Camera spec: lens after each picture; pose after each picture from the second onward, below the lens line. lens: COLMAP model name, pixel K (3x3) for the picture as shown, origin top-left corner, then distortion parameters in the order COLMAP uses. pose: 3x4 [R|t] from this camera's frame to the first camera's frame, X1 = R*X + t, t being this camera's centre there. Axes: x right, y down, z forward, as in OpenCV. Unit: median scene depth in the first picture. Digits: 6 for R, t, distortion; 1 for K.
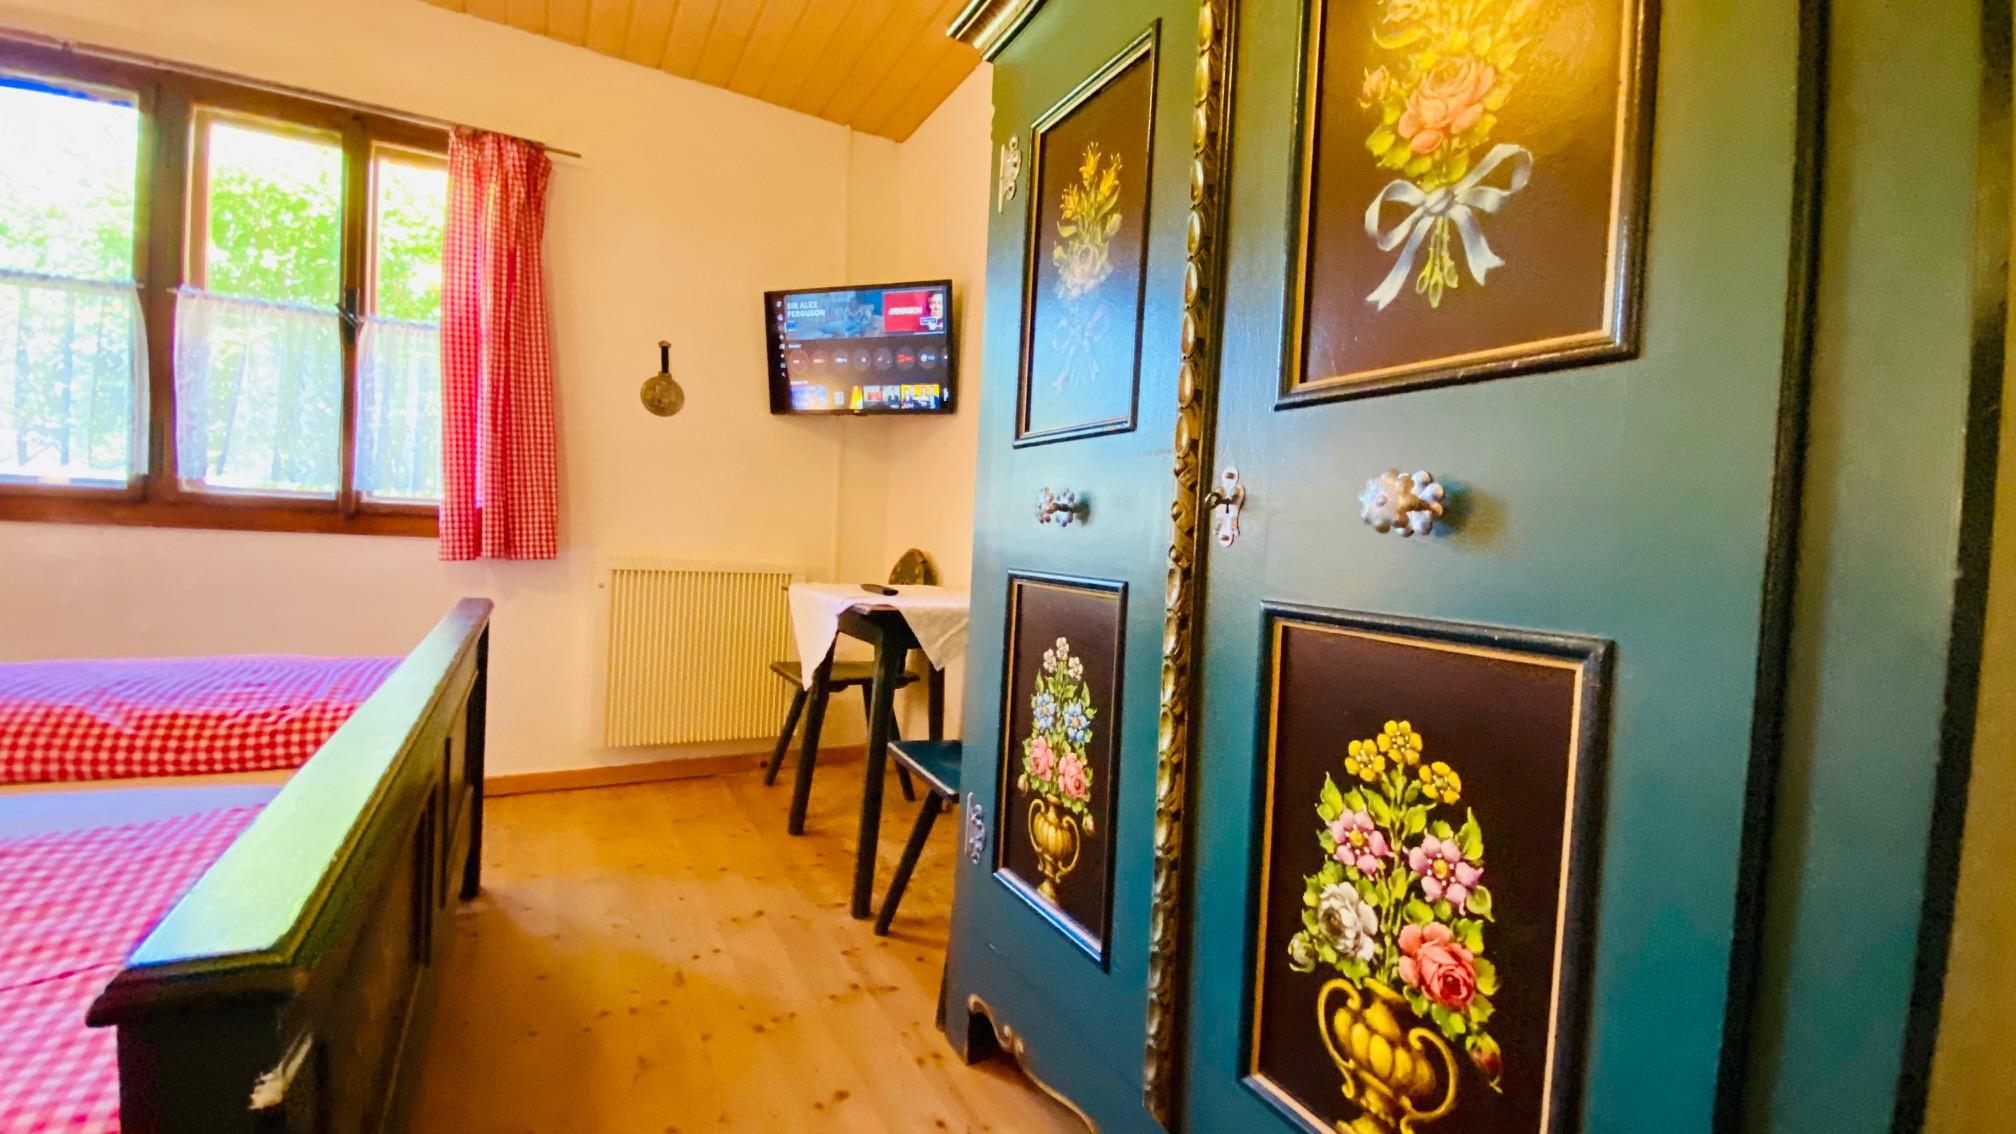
lens RADIAL K [[830.3, 0, 1008.0], [0, 830.3, 567.0], [0, 0, 1]] dist [-0.012287, -0.000283]
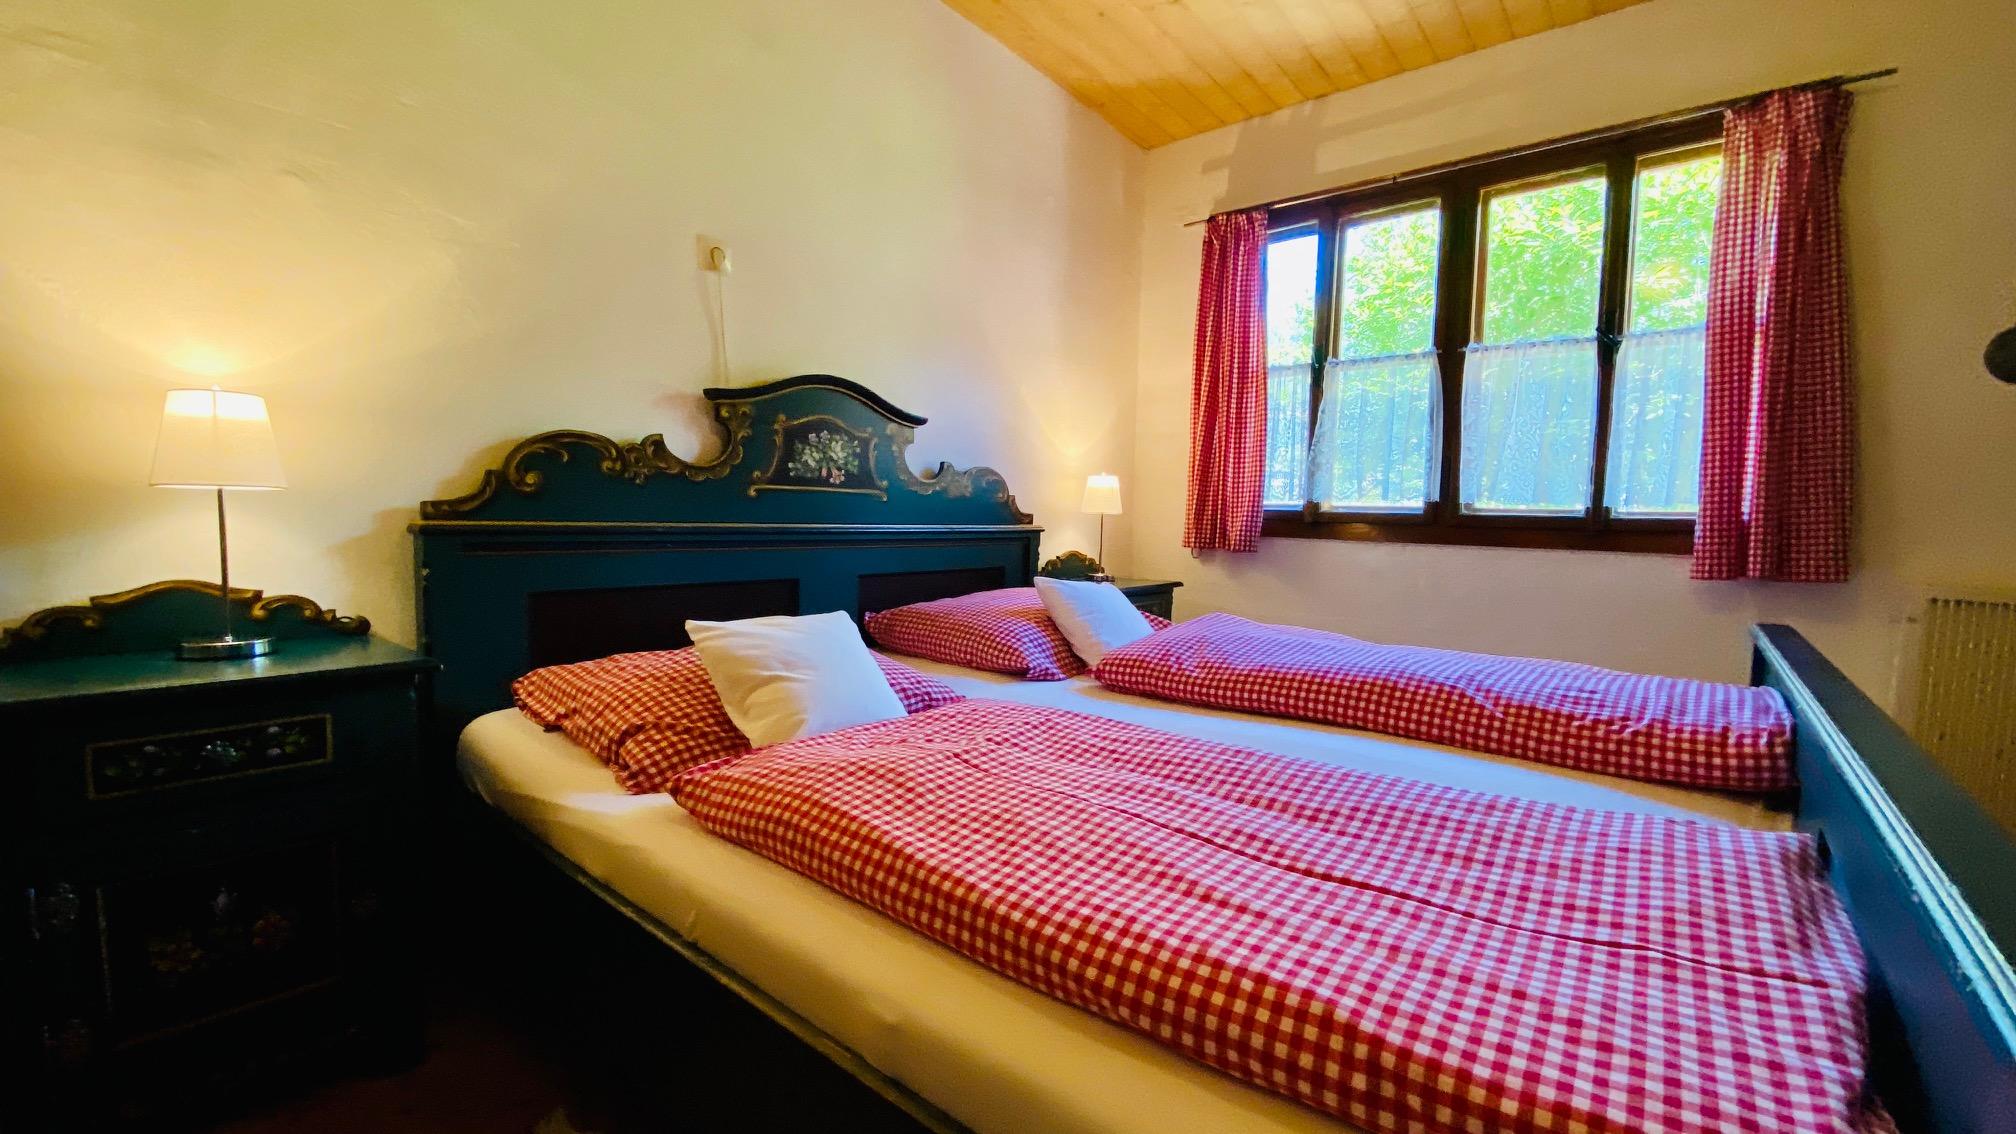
lens RADIAL K [[830.3, 0, 1008.0], [0, 830.3, 567.0], [0, 0, 1]] dist [-0.012287, -0.000283]
pose [[0.360526, 0.021564, -0.932500, -0.109487], [-0.036414, 0.999296, 0.009030, -0.000821], [0.932038, 0.030701, 0.361057, -0.060981]]
